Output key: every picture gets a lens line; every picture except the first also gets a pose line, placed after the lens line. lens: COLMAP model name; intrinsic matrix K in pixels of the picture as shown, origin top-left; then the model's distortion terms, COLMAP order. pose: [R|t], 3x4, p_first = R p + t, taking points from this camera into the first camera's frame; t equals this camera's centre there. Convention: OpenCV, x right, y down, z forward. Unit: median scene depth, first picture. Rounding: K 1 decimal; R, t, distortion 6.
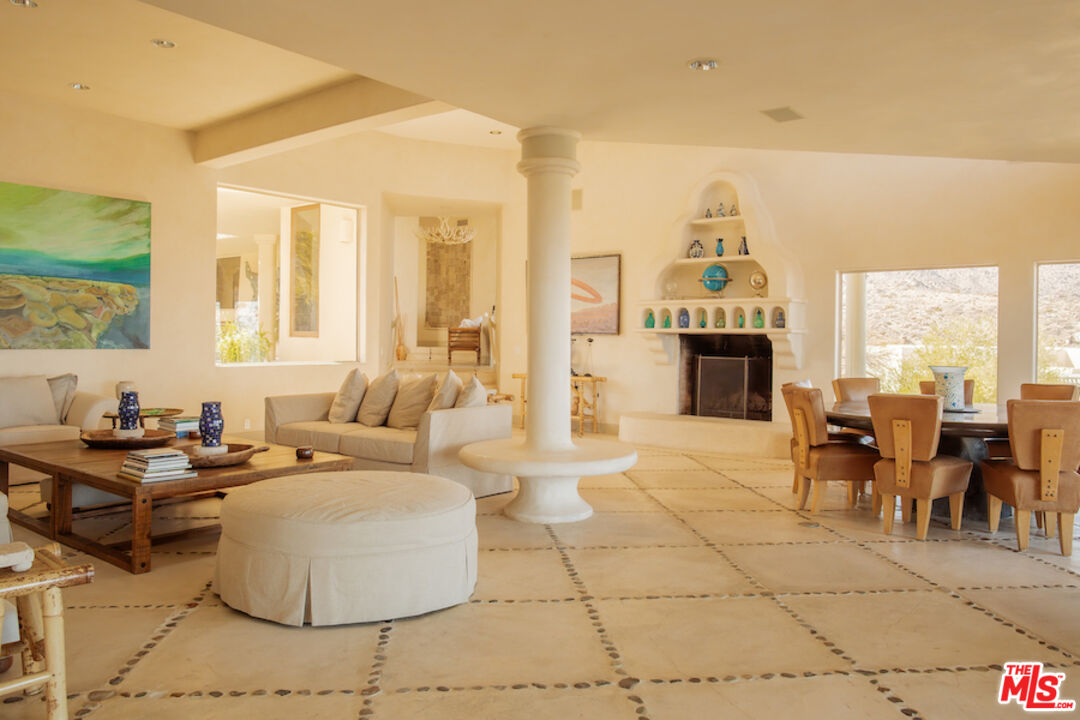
lens RADIAL K [[778.6, 0, 543.5], [0, 778.6, 336.0], [0, 0, 1]] dist [-0.009824, -0.002294]
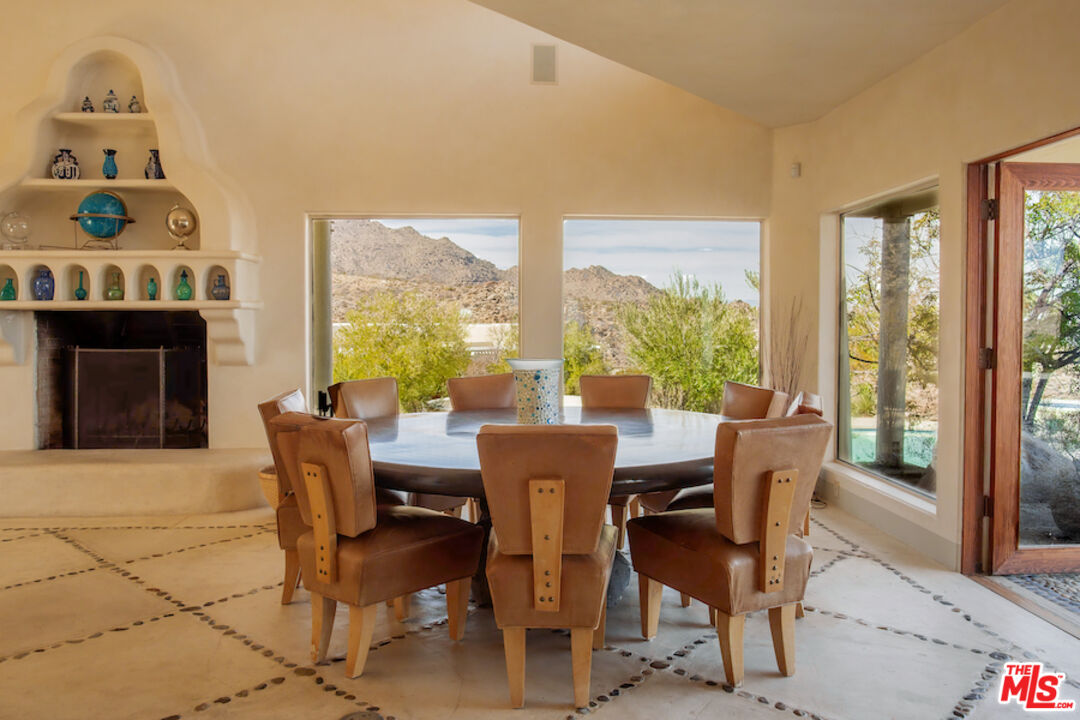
lens RADIAL K [[778.6, 0, 543.5], [0, 778.6, 336.0], [0, 0, 1]] dist [-0.009824, -0.002294]
pose [[0.738502, -0.026979, 0.673711, 0.065970], [0.008045, 0.999481, 0.031206, 0.001112], [-0.674203, -0.017625, 0.738336, 0.325223]]
